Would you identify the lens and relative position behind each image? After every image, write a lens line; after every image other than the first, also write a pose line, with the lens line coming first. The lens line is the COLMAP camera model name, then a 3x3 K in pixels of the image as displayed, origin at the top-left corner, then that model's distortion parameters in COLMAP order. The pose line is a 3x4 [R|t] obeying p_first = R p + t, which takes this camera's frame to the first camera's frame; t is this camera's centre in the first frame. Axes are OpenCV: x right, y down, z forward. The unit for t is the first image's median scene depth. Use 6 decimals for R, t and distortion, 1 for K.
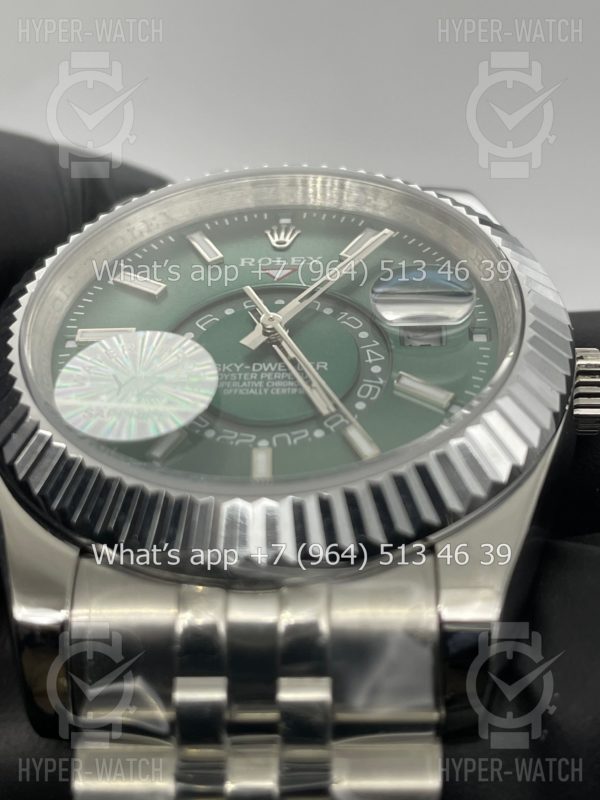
lens RADIAL K [[1260.1, 0, 300.5], [0, 1260.1, 401.0], [0, 0, 1]] dist [0.101106, 0.000000]
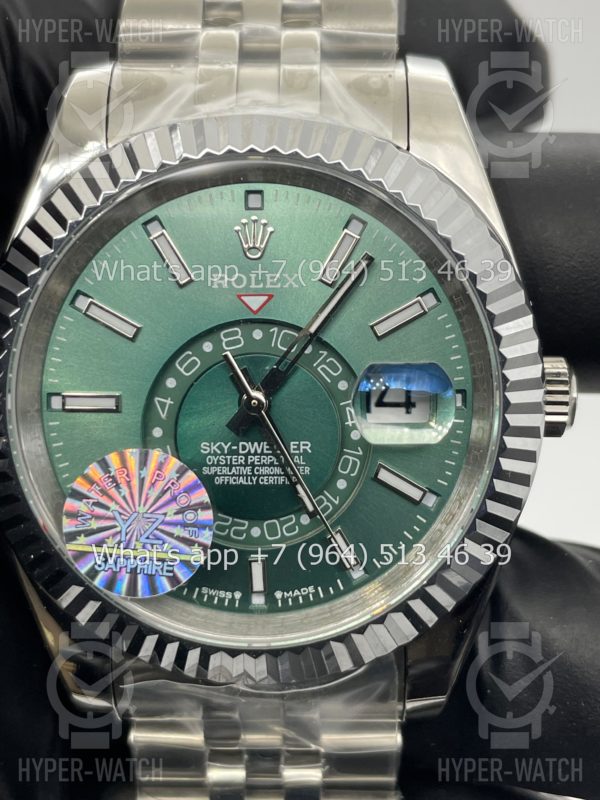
lens RADIAL K [[1260.1, 0, 304.7], [0, 1260.1, 392.7], [0, 0, 1]] dist [0.101106, 0.000000]
pose [[0.997936, -0.053540, 0.035470, -0.018571], [0.007254, 0.642726, 0.766062, -0.870981], [-0.063812, -0.764223, 0.641787, 0.354536]]
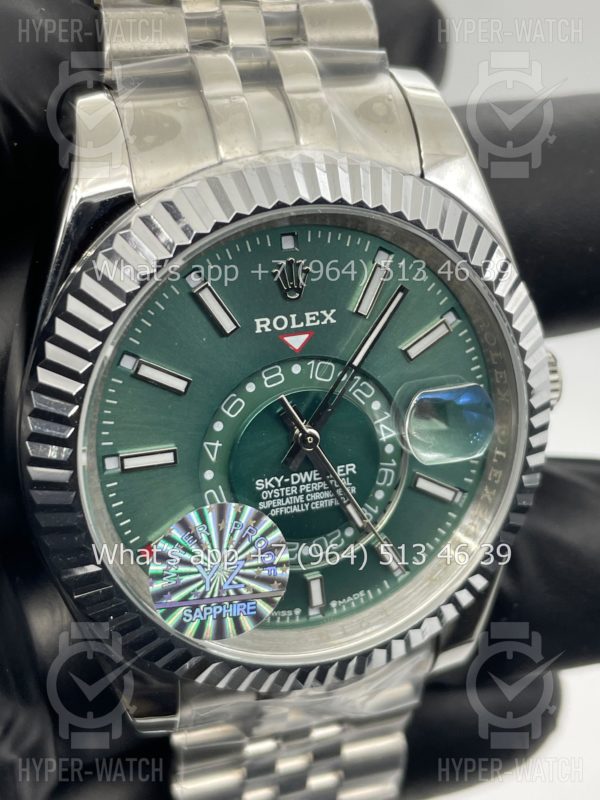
lens RADIAL K [[1260.1, 0, 300.6], [0, 1260.1, 403.2], [0, 0, 1]] dist [0.101106, 0.000000]
pose [[0.923764, -0.198671, 0.327399, -0.380637], [-0.189535, 0.505688, 0.841639, -0.995433], [-0.332771, -0.839529, 0.429481, 0.582512]]
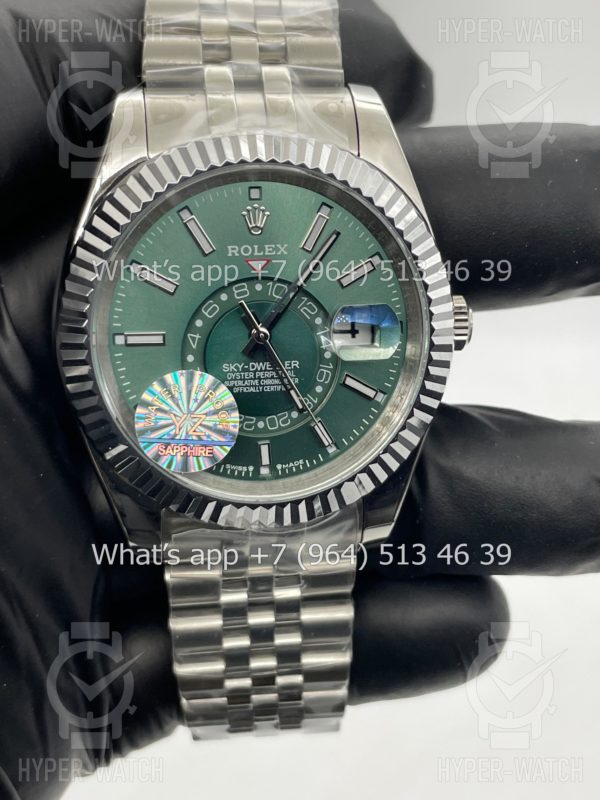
lens RADIAL K [[1260.1, 0, 303.8], [0, 1260.1, 399.9], [0, 0, 1]] dist [0.101106, 0.000000]
pose [[0.976611, -0.100705, 0.189974, -0.269126], [-0.095726, 0.587506, 0.803538, -1.239330], [-0.192531, -0.802929, 0.564125, 0.096710]]
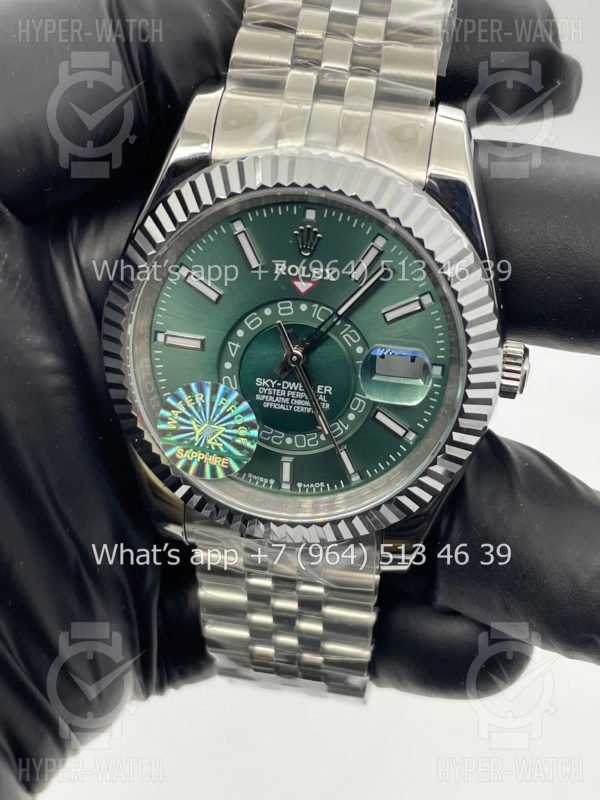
lens RADIAL K [[1260.1, 0, 301.0], [0, 1260.1, 404.7], [0, 0, 1]] dist [0.101106, 0.000000]
pose [[0.995698, 0.064527, -0.066501, 0.087045], [0.028824, 0.466381, 0.884114, -1.363278], [0.088064, -0.882227, 0.462514, 0.280407]]
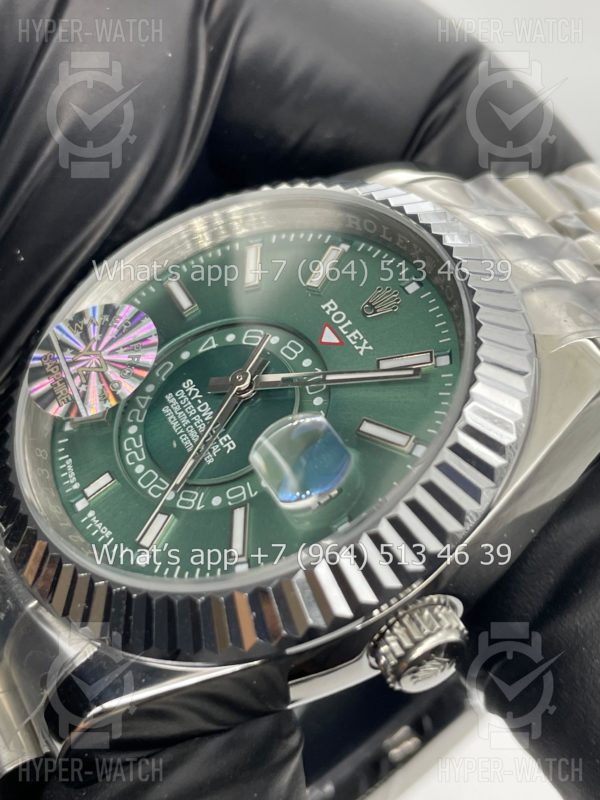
lens RADIAL K [[1260.1, 0, 302.4], [0, 1260.1, 394.1], [0, 0, 1]] dist [0.101106, 0.000000]
pose [[0.518527, 0.629800, -0.578344, 0.624218], [-0.364350, 0.774641, 0.516895, -0.622474], [0.773549, -0.057304, 0.631140, 0.392013]]
